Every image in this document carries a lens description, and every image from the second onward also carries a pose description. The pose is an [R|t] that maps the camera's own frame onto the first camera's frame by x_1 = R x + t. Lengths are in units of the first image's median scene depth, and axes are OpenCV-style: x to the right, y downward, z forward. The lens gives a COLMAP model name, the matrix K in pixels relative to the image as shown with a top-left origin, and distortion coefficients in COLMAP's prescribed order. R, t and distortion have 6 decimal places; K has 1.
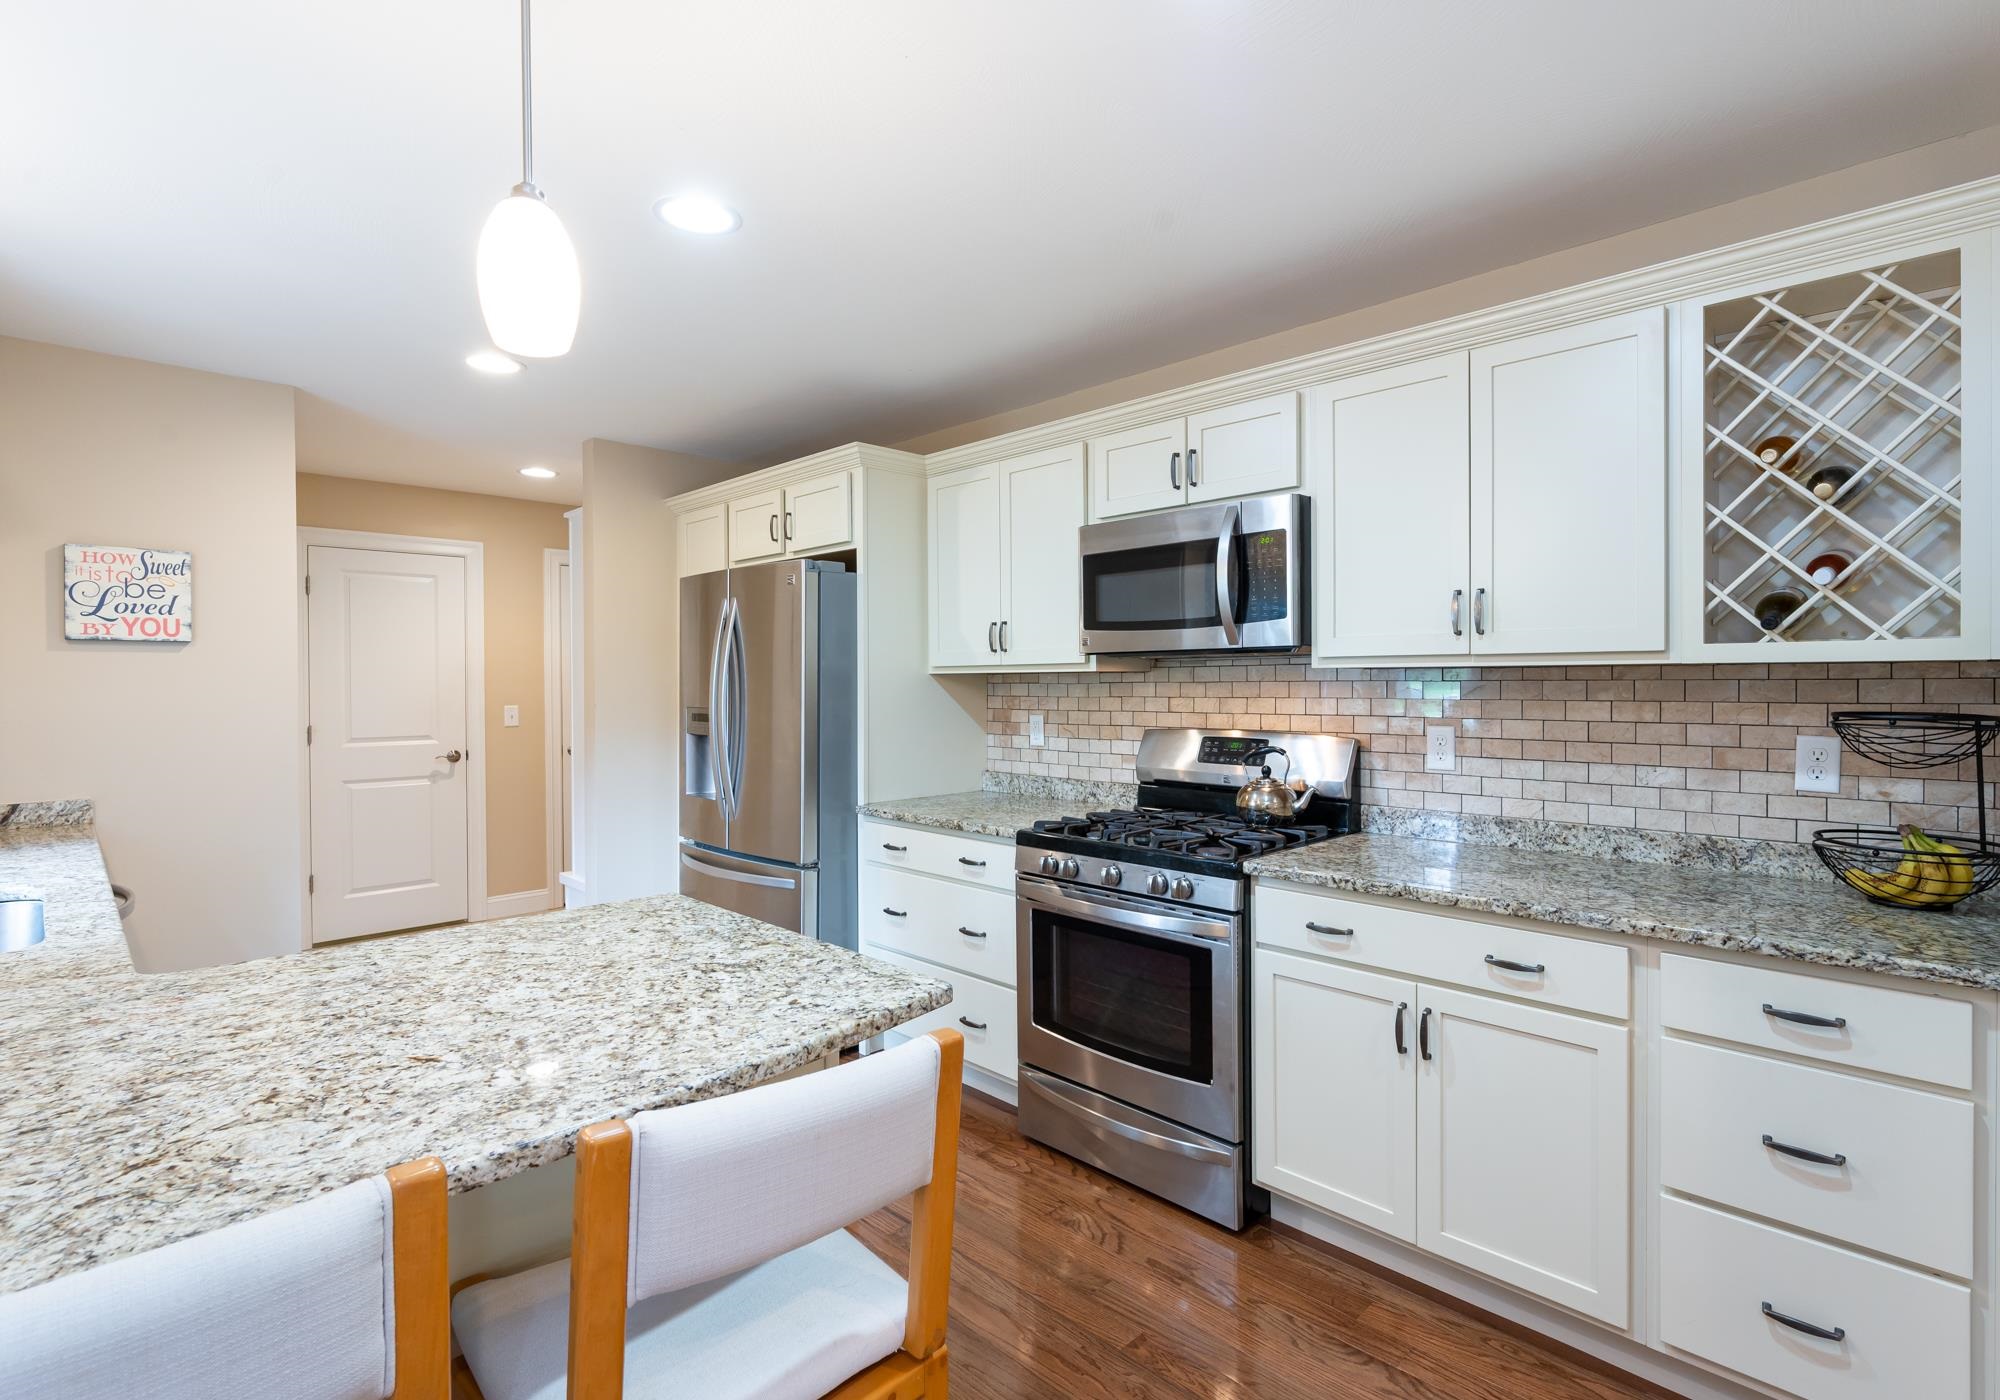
lens RADIAL K [[981.4, 0, 1050.0], [0, 981.4, 688.9], [0, 0, 1]] dist [0.002161, -0.000522]
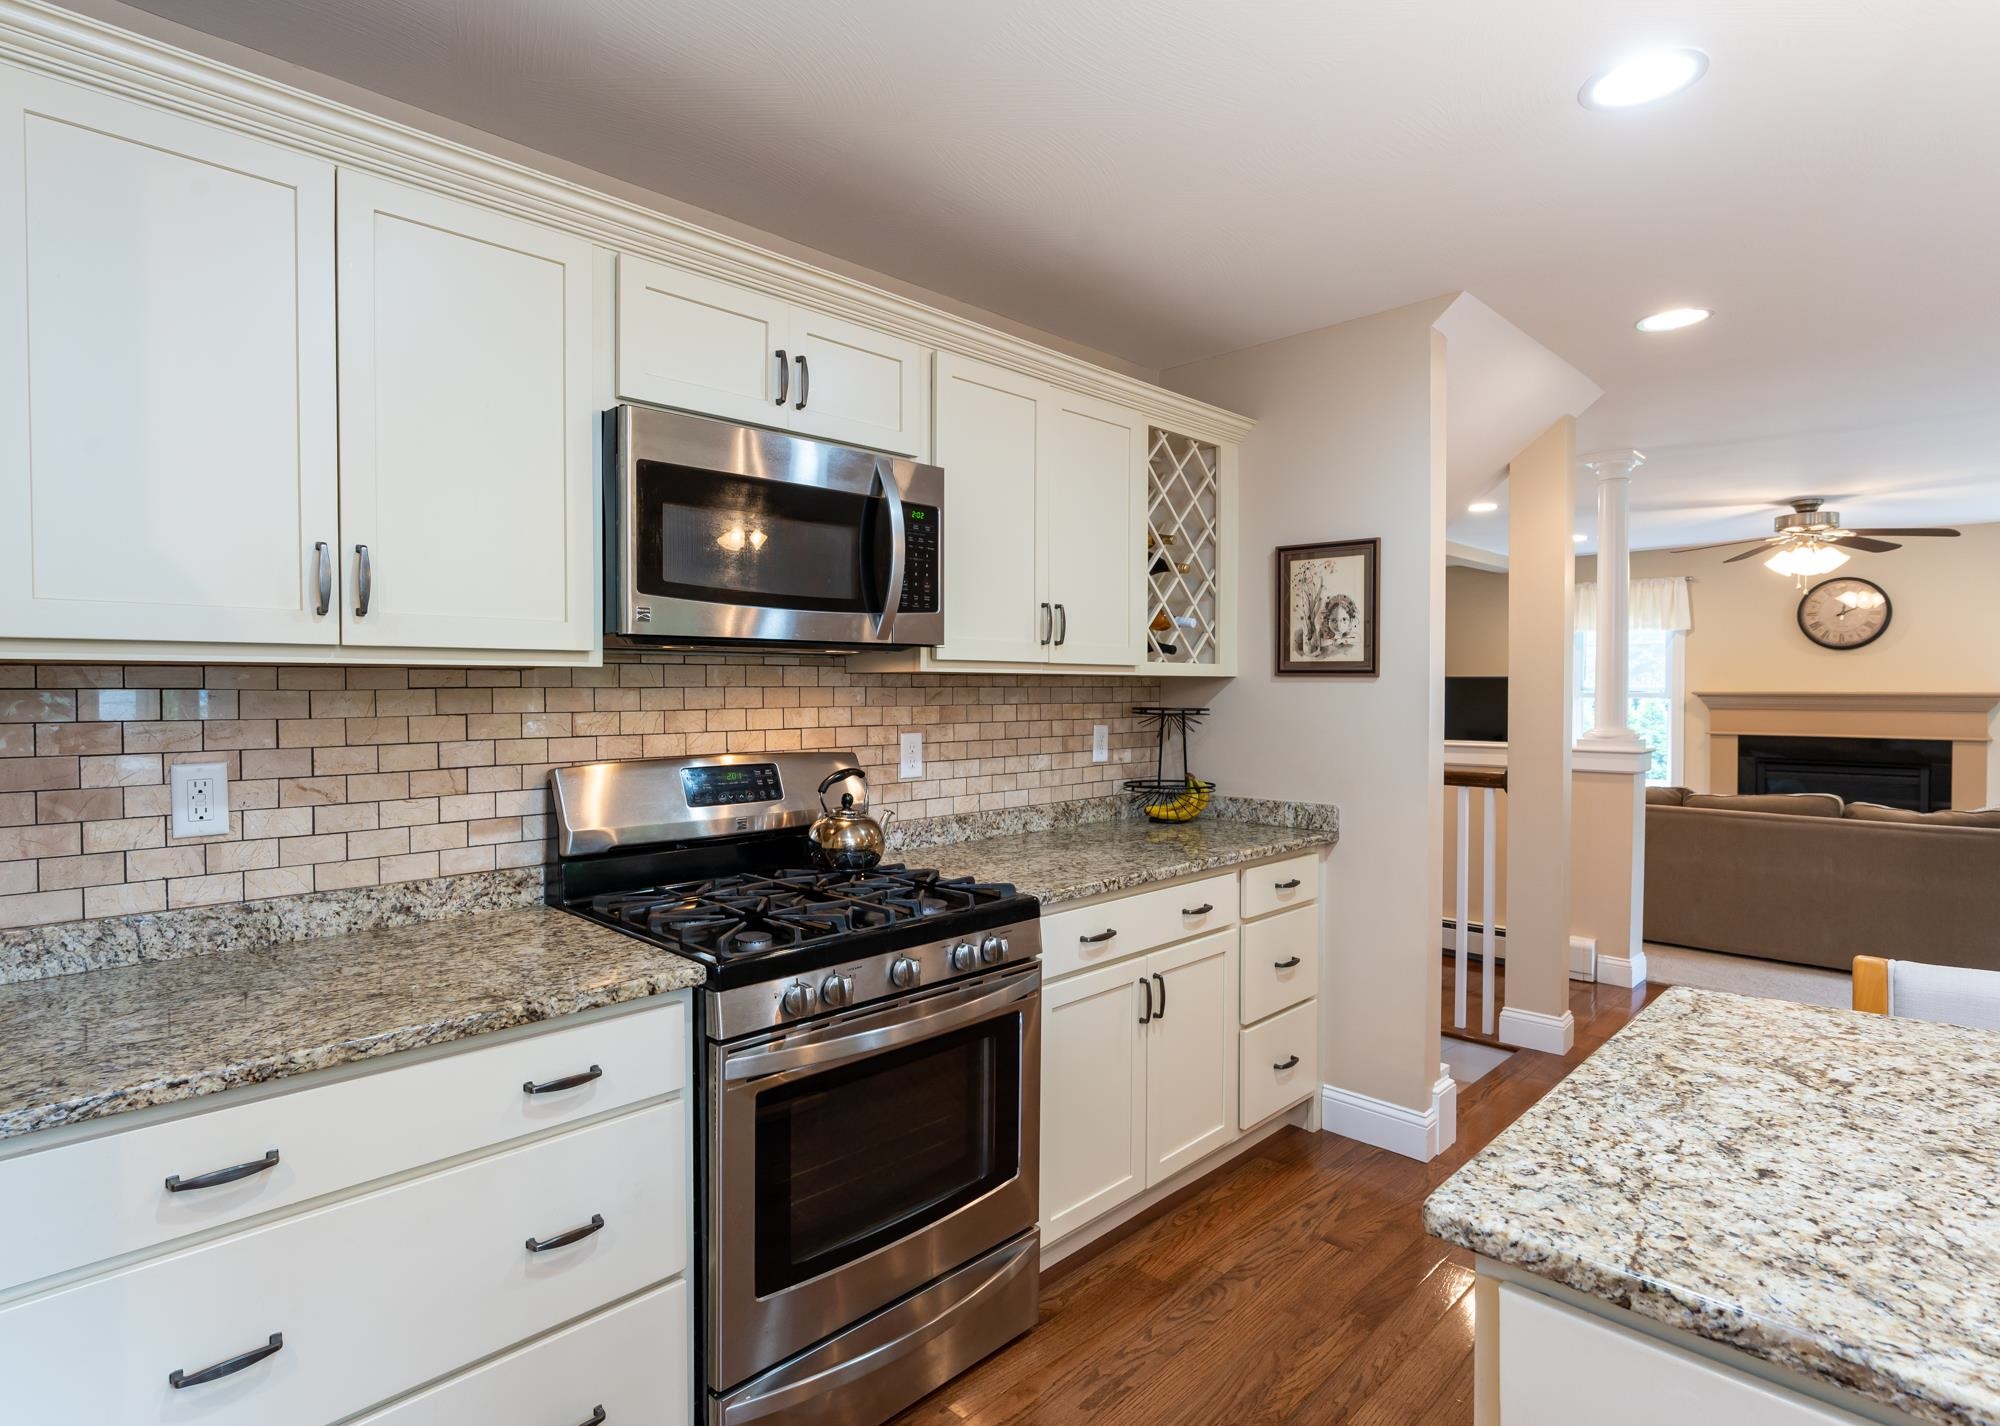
lens RADIAL K [[1051.2, 0, 927.0], [0, 1051.2, 703.0], [0, 0, 1]] dist [-0.002175, -0.001542]
pose [[0.025048, -0.008256, 0.999652, -0.556090], [0.008500, 0.999932, 0.008045, -0.000738], [-0.999650, 0.008296, 0.025116, 0.812395]]
